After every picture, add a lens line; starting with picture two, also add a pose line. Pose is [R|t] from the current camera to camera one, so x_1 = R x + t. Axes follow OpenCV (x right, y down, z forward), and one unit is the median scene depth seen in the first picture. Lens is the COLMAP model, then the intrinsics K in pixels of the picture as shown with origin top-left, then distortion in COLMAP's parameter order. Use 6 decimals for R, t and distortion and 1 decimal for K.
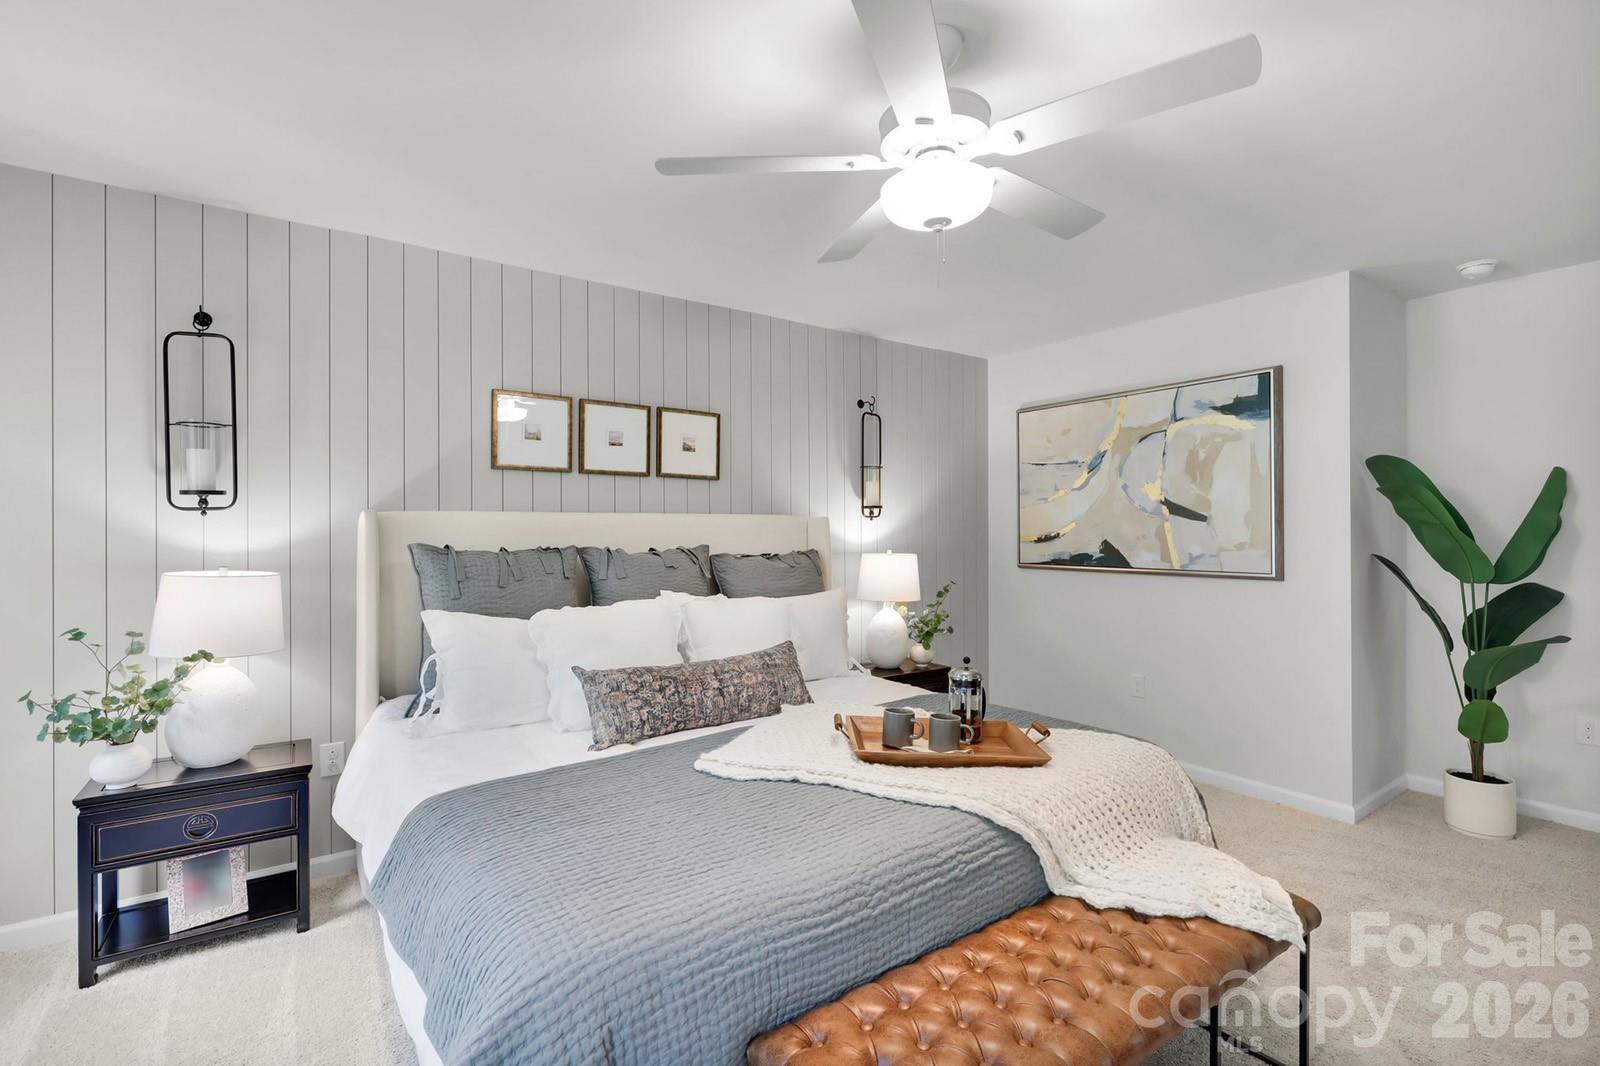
lens RADIAL K [[738.3, 0, 806.7], [0, 738.3, 531.2], [0, 0, 1]] dist [0.001043, -0.000397]
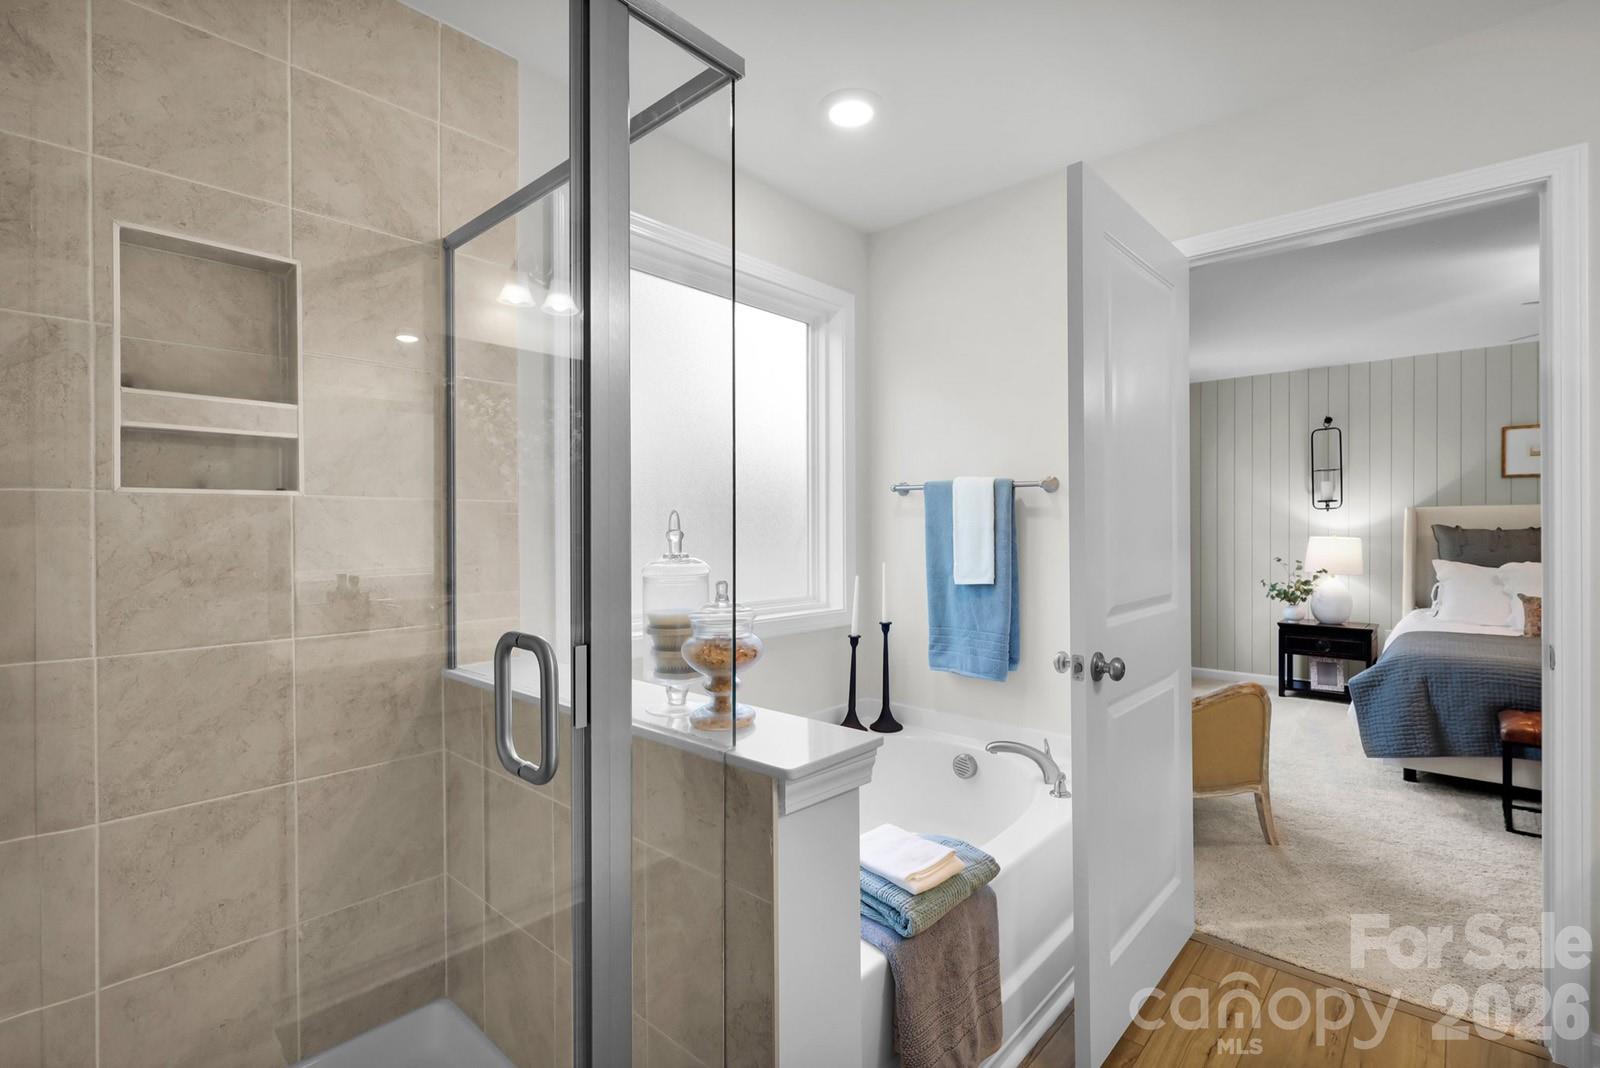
lens RADIAL K [[738.3, 0, 807.8], [0, 738.3, 533.8], [0, 0, 1]] dist [0.001043, -0.000397]
pose [[0.220535, 0.007457, -0.975351, 1.014640], [0.002722, 0.999962, 0.008261, 0.023339], [0.975375, -0.004477, 0.220506, -1.021740]]
